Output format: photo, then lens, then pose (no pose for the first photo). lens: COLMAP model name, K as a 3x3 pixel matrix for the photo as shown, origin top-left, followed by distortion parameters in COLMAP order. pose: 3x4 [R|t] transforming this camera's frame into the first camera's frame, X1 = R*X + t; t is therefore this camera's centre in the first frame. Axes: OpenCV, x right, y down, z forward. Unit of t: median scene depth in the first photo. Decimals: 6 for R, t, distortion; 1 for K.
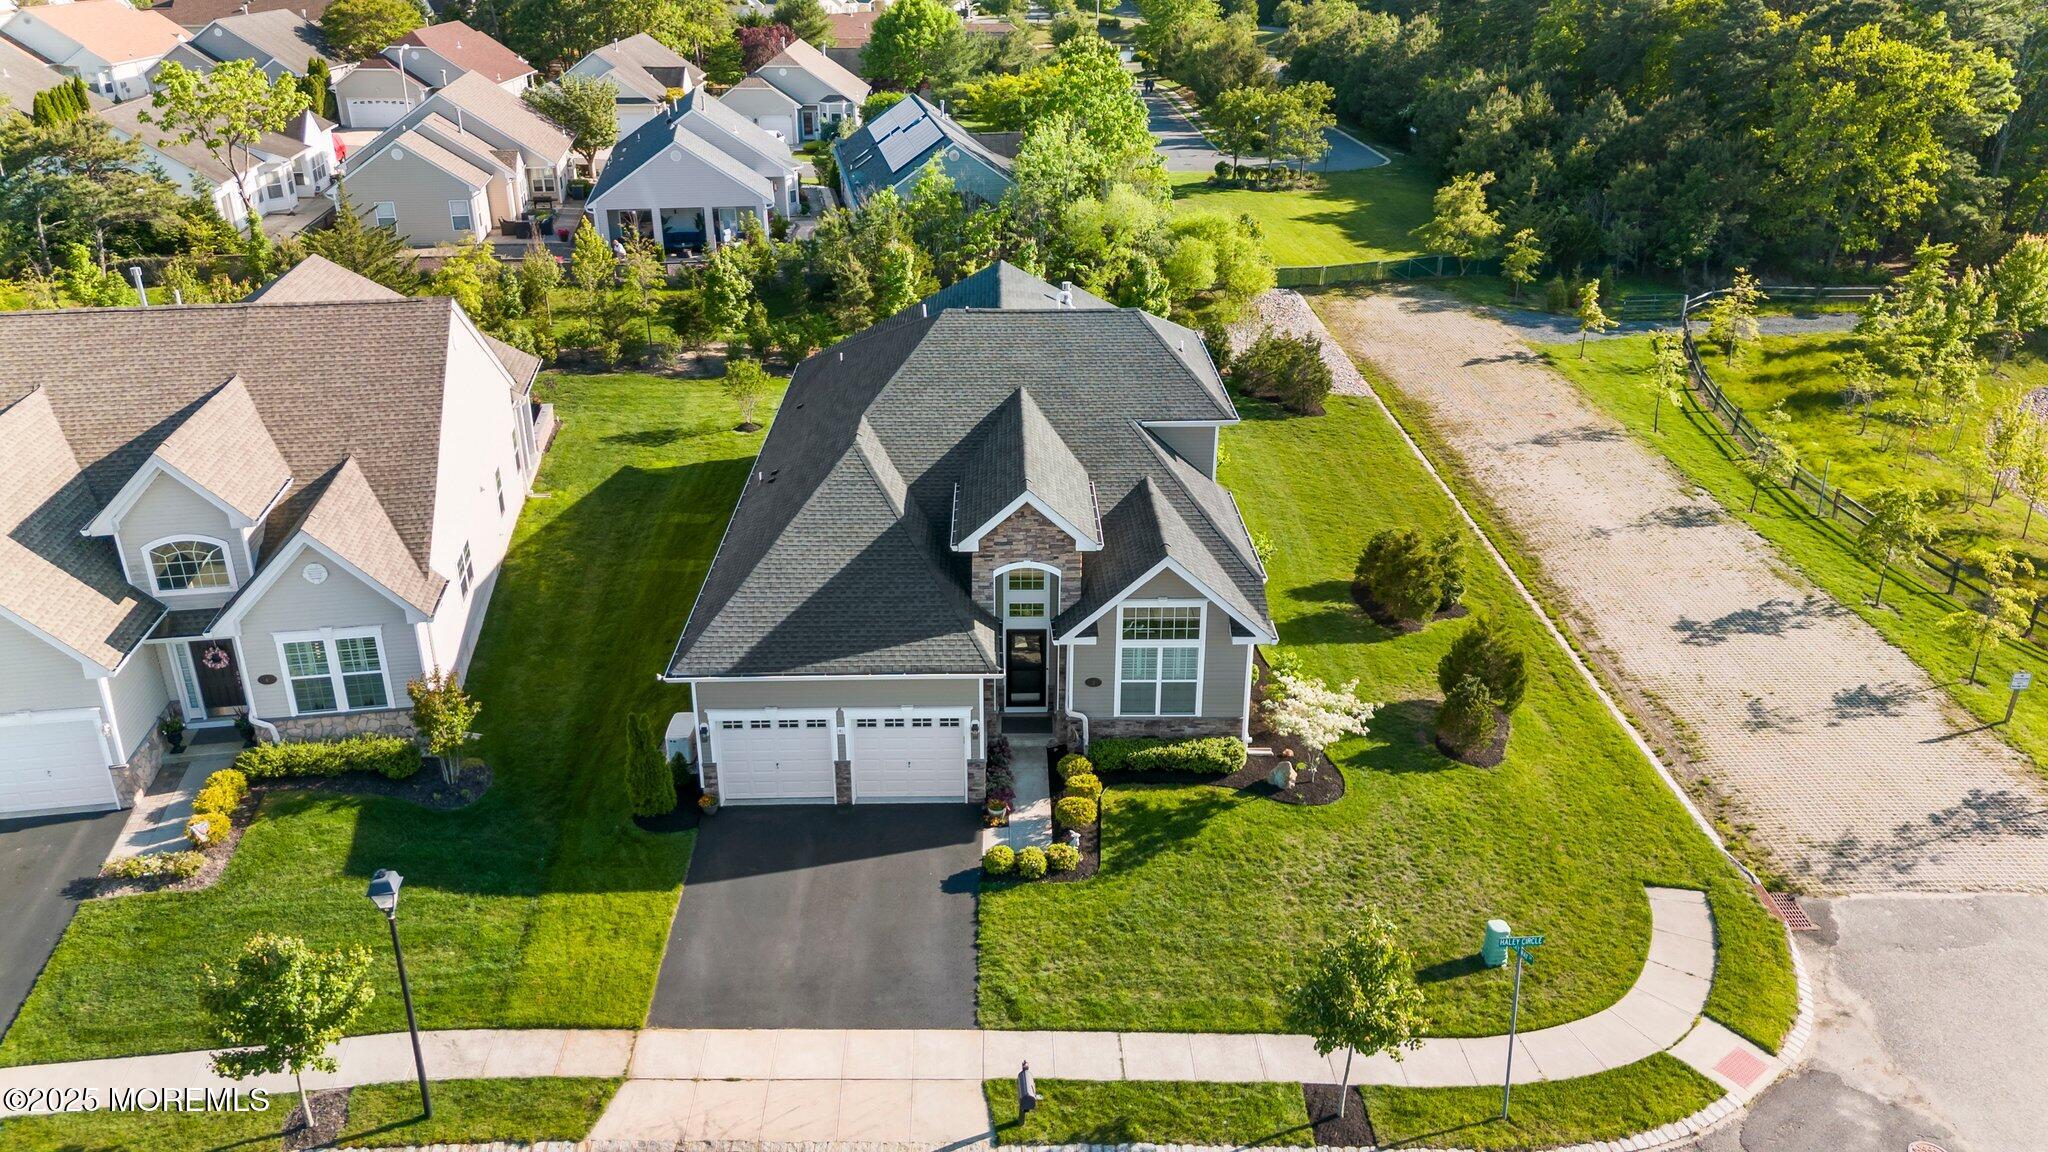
lens RADIAL K [[1497.8, 0, 1020.0], [0, 1497.8, 586.7], [0, 0, 1]] dist [0.065844, -0.065408]
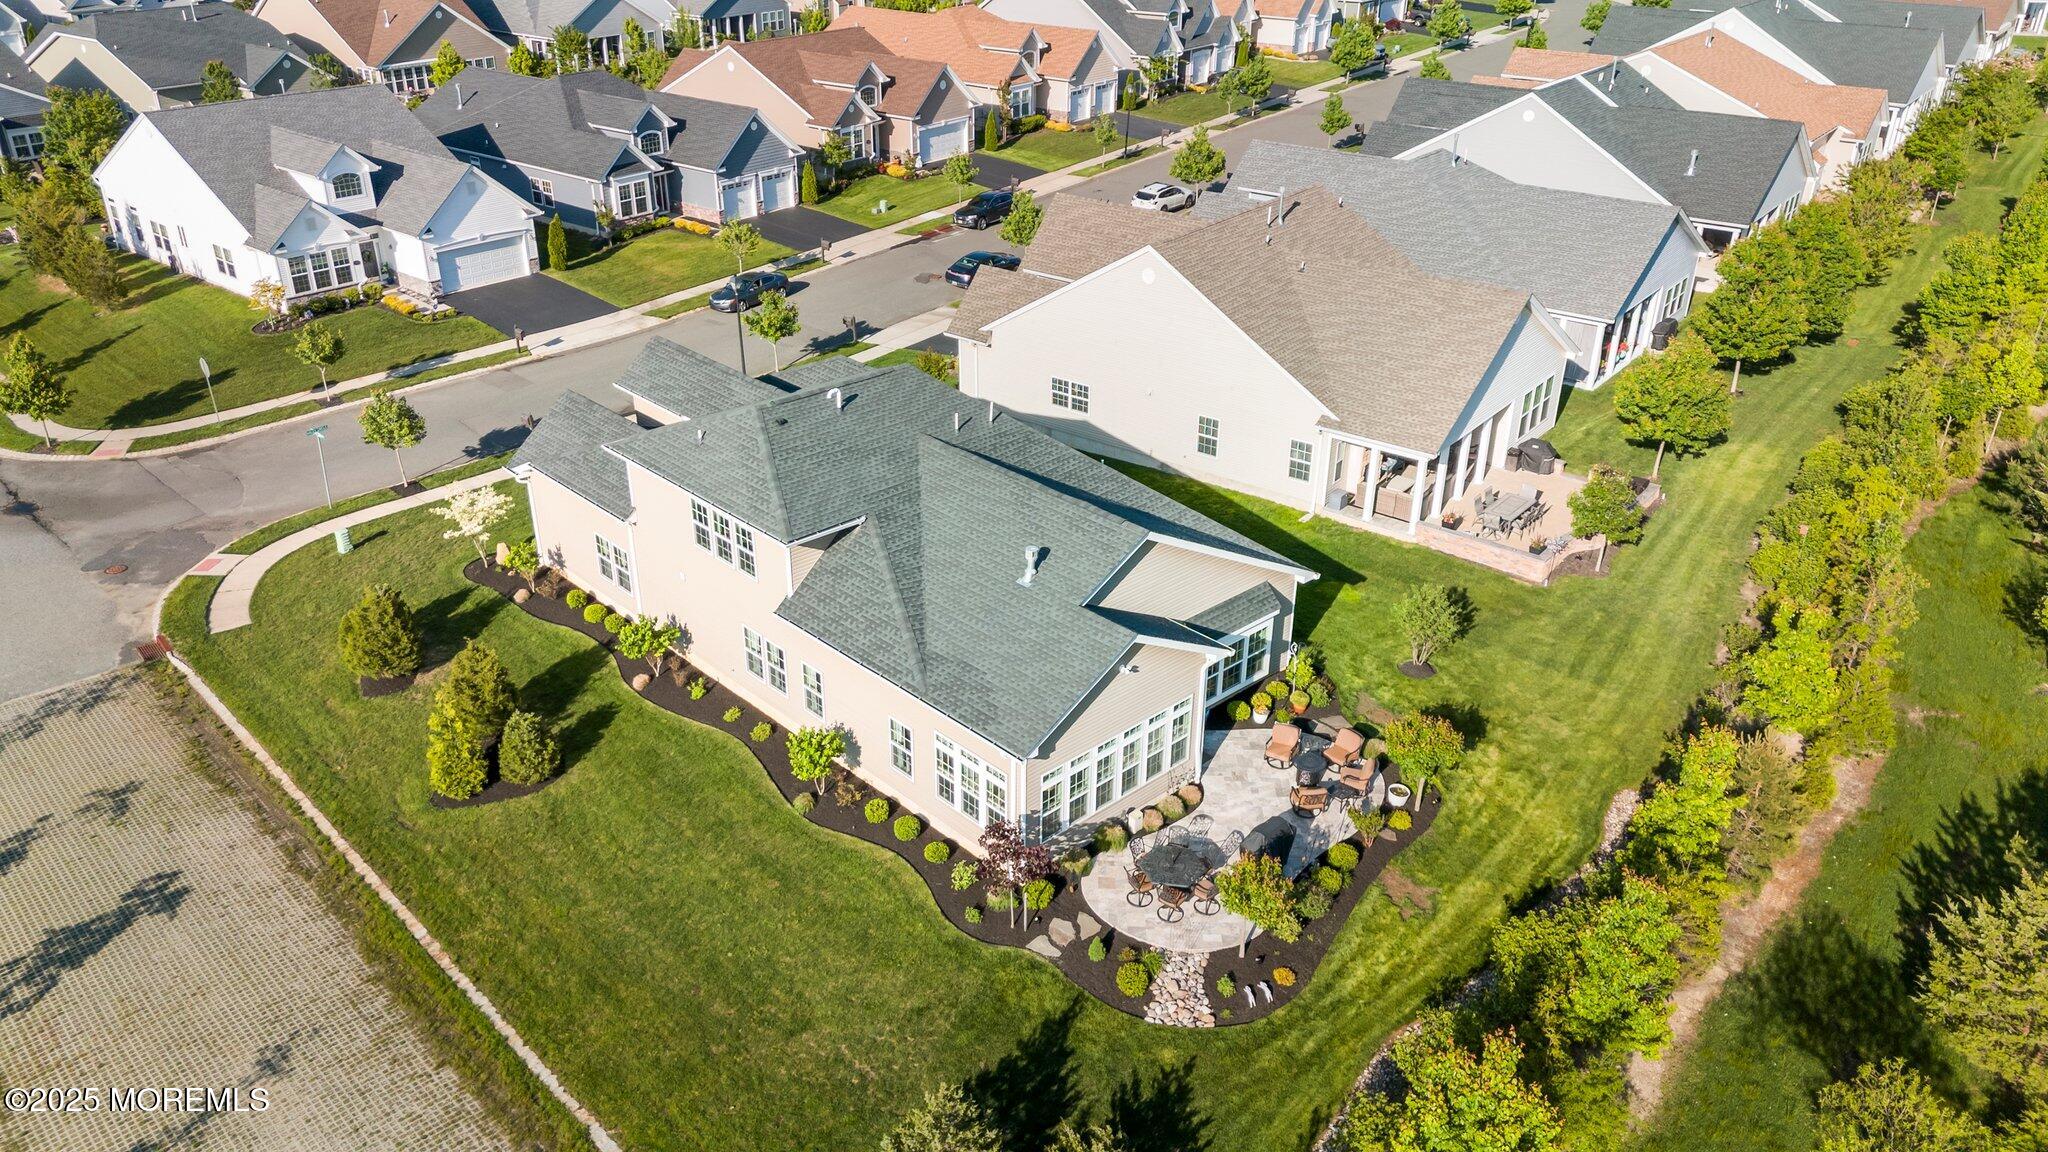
lens RADIAL K [[1497.8, 0, 1020.0], [0, 1497.8, 586.7], [0, 0, 1]] dist [0.065844, -0.065408]
pose [[-0.738966, 0.305945, -0.600272, 0.688819], [-0.280588, 0.670263, 0.687036, -0.995671], [0.612535, 0.676125, -0.409457, 1.910551]]
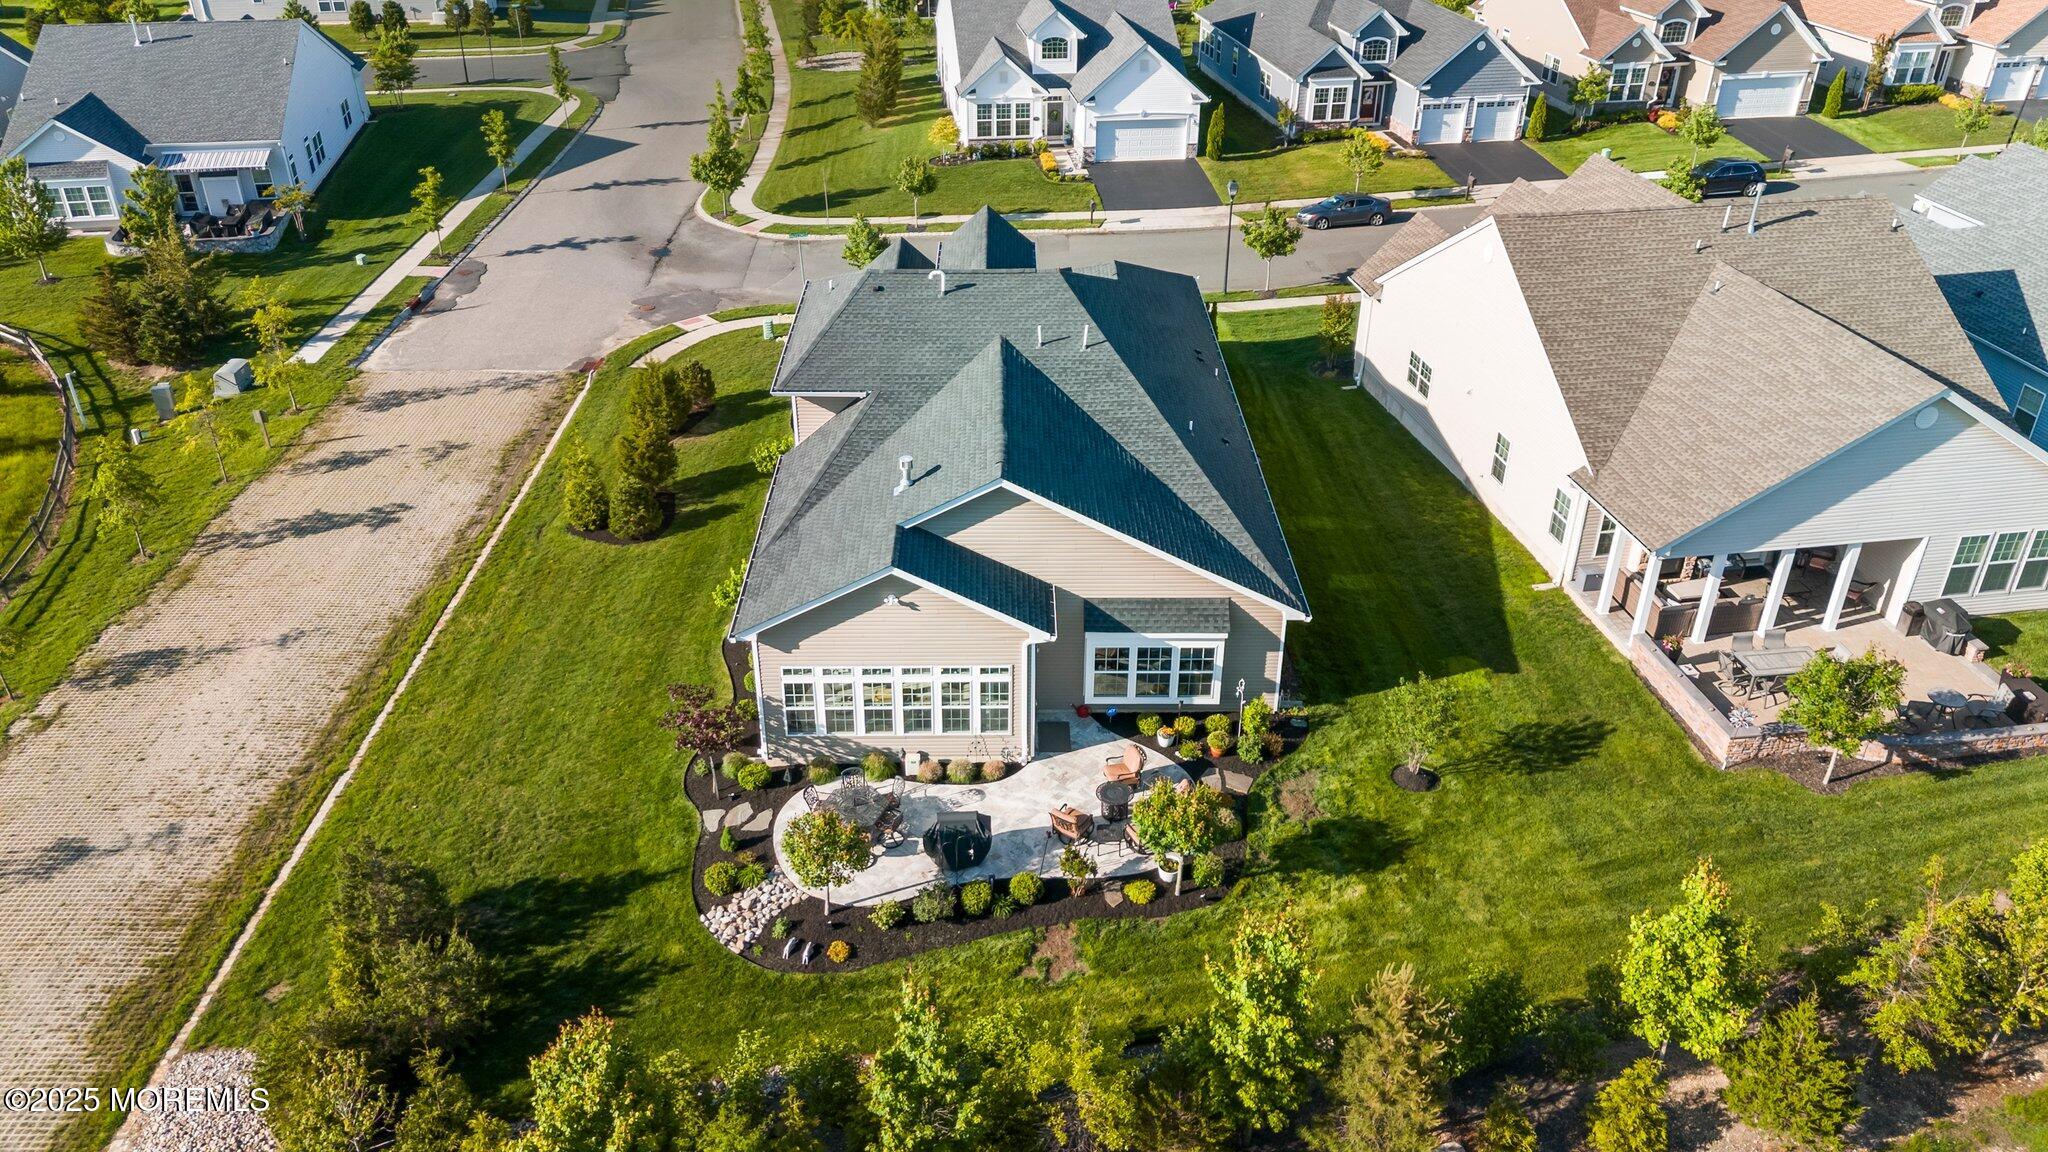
lens RADIAL K [[1497.8, 0, 1020.0], [0, 1497.8, 586.7], [0, 0, 1]] dist [0.065844, -0.065408]
pose [[-0.999989, -0.004427, -0.001512, -0.028753], [-0.003800, 0.580080, 0.814551, -1.073371], [-0.002729, 0.814547, -0.580091, 2.128111]]
